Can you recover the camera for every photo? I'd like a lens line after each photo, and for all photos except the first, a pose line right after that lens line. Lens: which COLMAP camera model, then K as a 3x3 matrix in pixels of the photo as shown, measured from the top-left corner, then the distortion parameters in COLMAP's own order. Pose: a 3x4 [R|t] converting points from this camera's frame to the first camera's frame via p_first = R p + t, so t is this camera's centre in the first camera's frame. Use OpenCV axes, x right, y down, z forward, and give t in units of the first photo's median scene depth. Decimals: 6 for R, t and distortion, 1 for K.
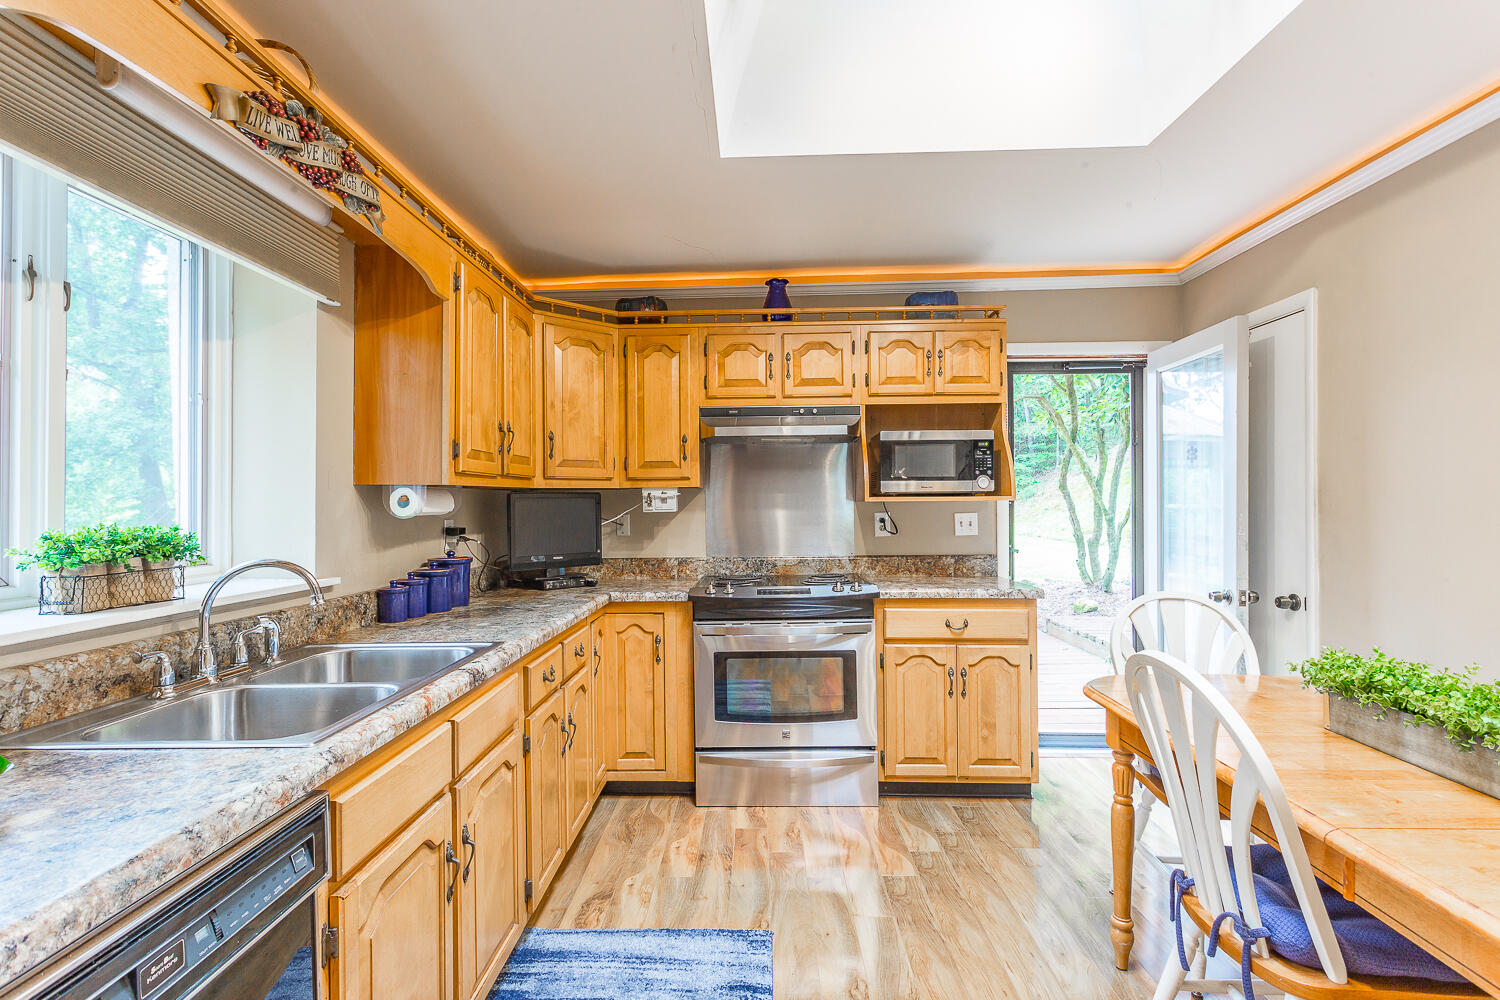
lens RADIAL K [[713.2, 0, 762.0], [0, 713.2, 498.8], [0, 0, 1]] dist [0.001155, 0.001948]
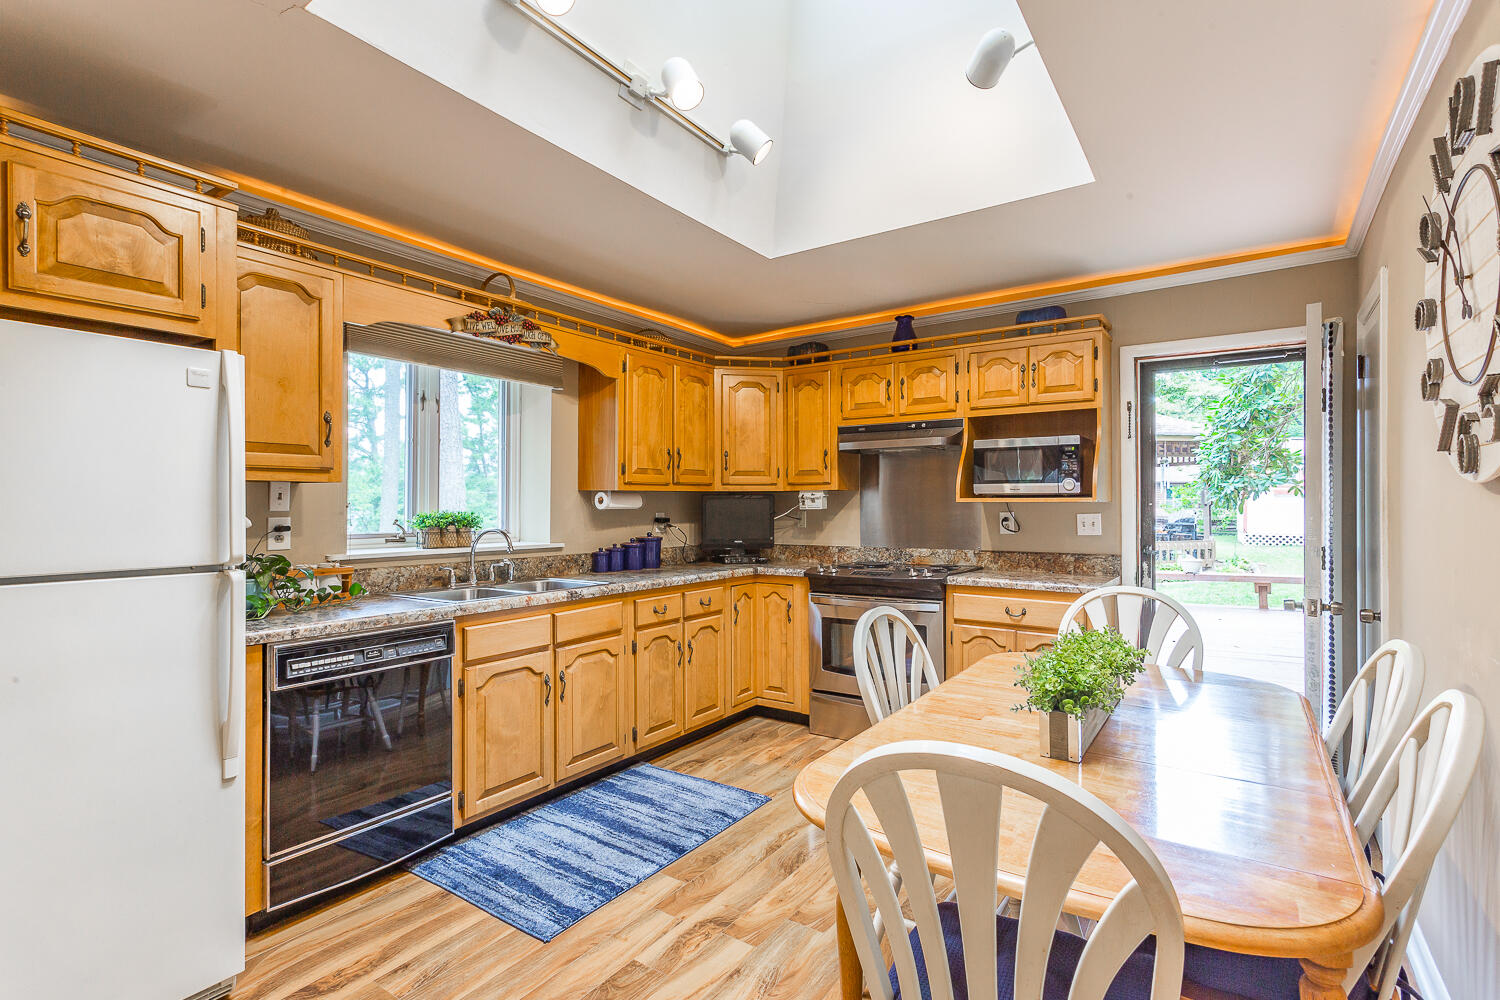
lens RADIAL K [[713.2, 0, 750.3], [0, 713.2, 497.7], [0, 0, 1]] dist [0.001155, 0.001948]
pose [[0.842448, 0.001454, -0.538776, 0.487204], [-0.002286, 0.999997, -0.000877, -0.001480], [0.538773, 0.001970, 0.842448, -0.156580]]
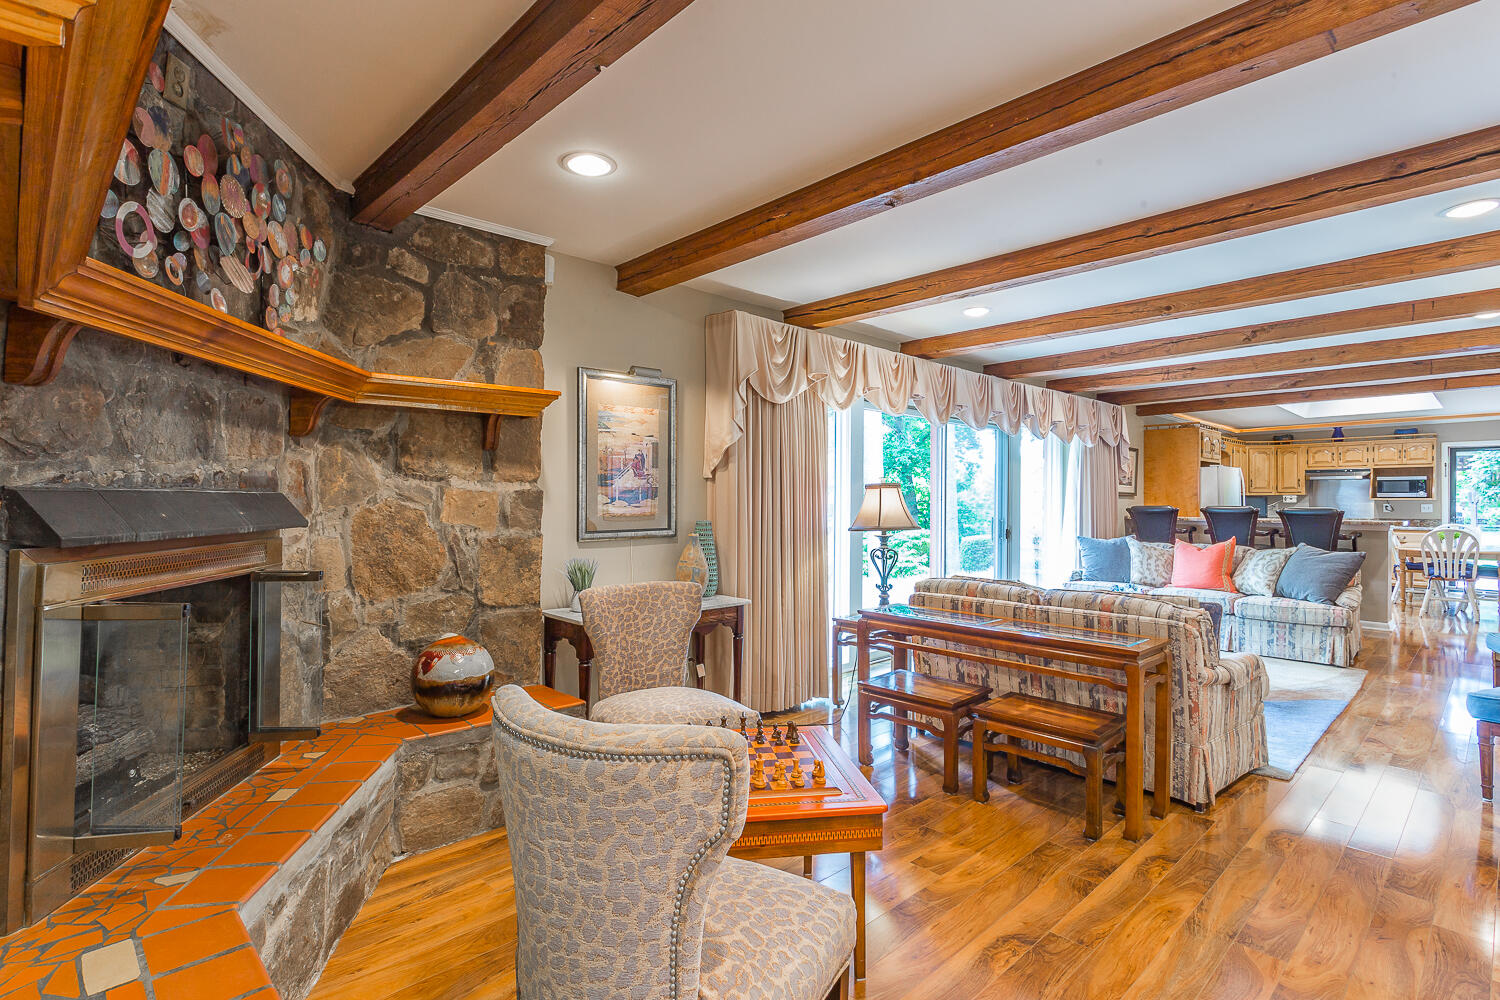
lens RADIAL K [[713.2, 0, 746.3], [0, 713.2, 498.6], [0, 0, 1]] dist [0.001155, 0.001948]
pose [[0.707078, 0.010248, -0.707062, 0.432604], [0.002815, 0.999846, 0.017307, -0.064739], [0.707130, -0.014228, 0.706940, -3.231109]]
